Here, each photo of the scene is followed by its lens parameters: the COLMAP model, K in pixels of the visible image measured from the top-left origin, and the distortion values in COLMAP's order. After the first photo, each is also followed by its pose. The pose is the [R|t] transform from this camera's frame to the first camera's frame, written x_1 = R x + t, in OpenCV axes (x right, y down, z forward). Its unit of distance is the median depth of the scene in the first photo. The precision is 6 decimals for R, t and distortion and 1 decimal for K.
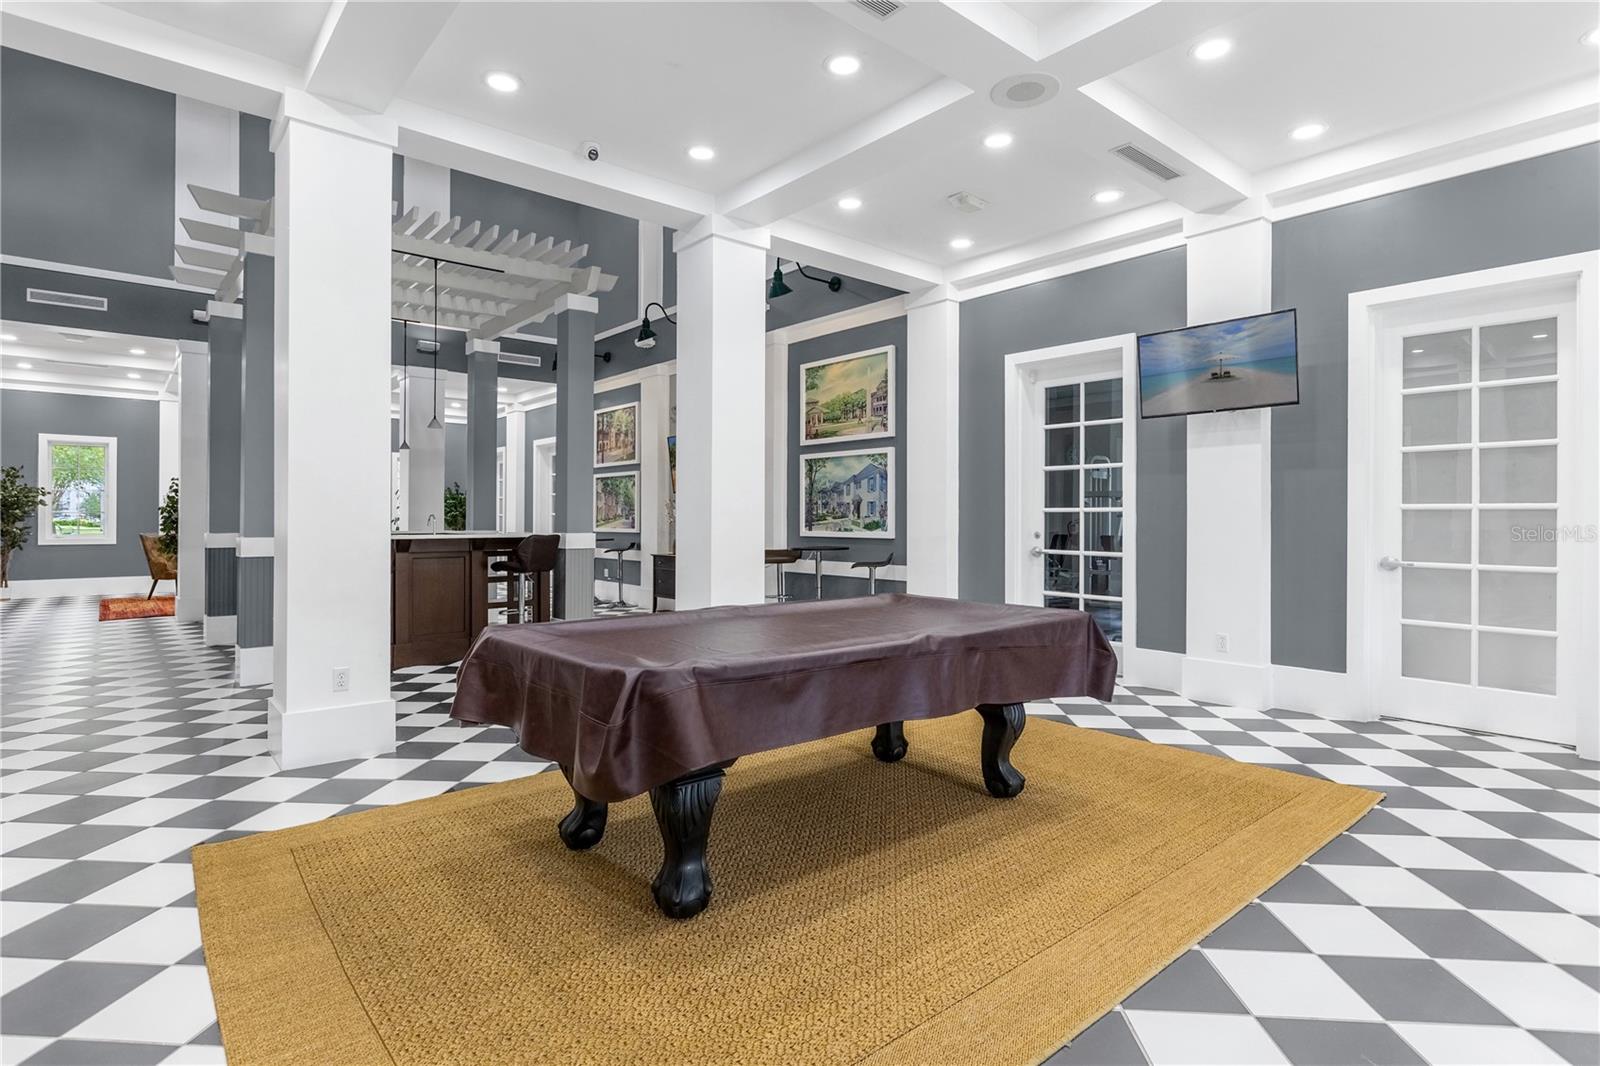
lens RADIAL K [[810.3, 0, 741.8], [0, 810.3, 518.5], [0, 0, 1]] dist [0.003730, 0.000632]
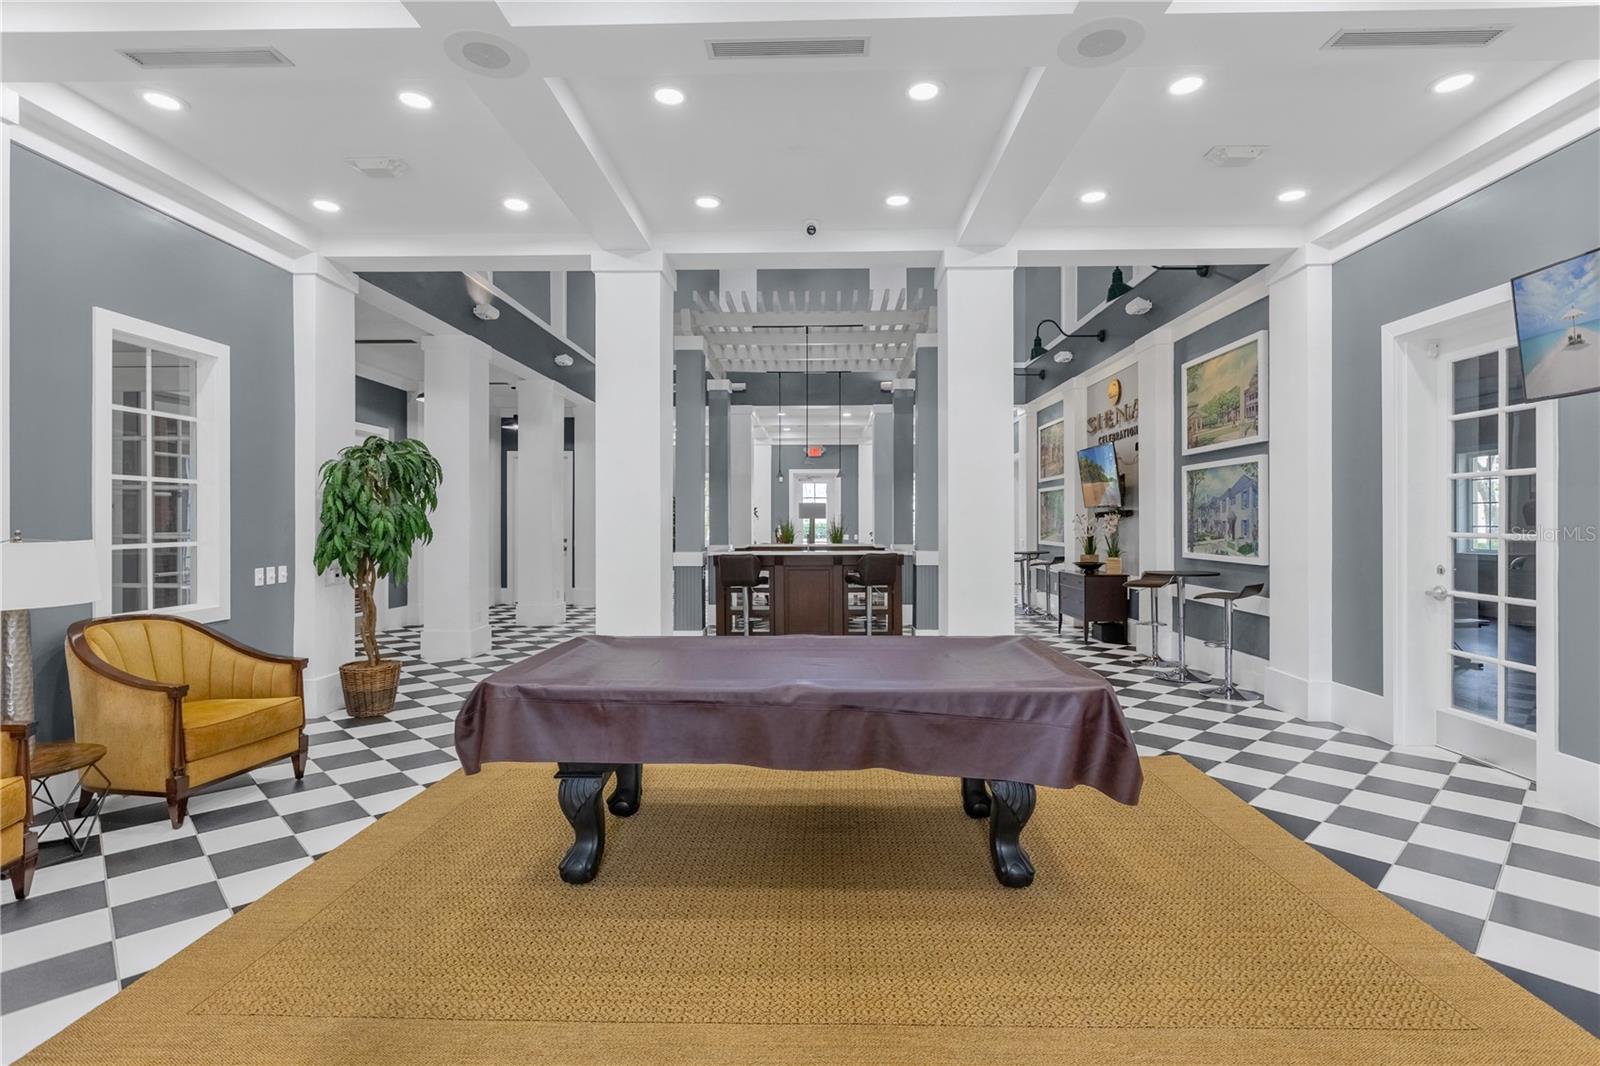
lens RADIAL K [[742.3, 0, 789.3], [0, 742.3, 526.5], [0, 0, 1]] dist [-0.002431, -0.001407]
pose [[0.757867, -0.001554, -0.652407, 0.309388], [0.006500, 0.999966, 0.005168, -0.021692], [0.652376, -0.008157, 0.757851, 0.114916]]
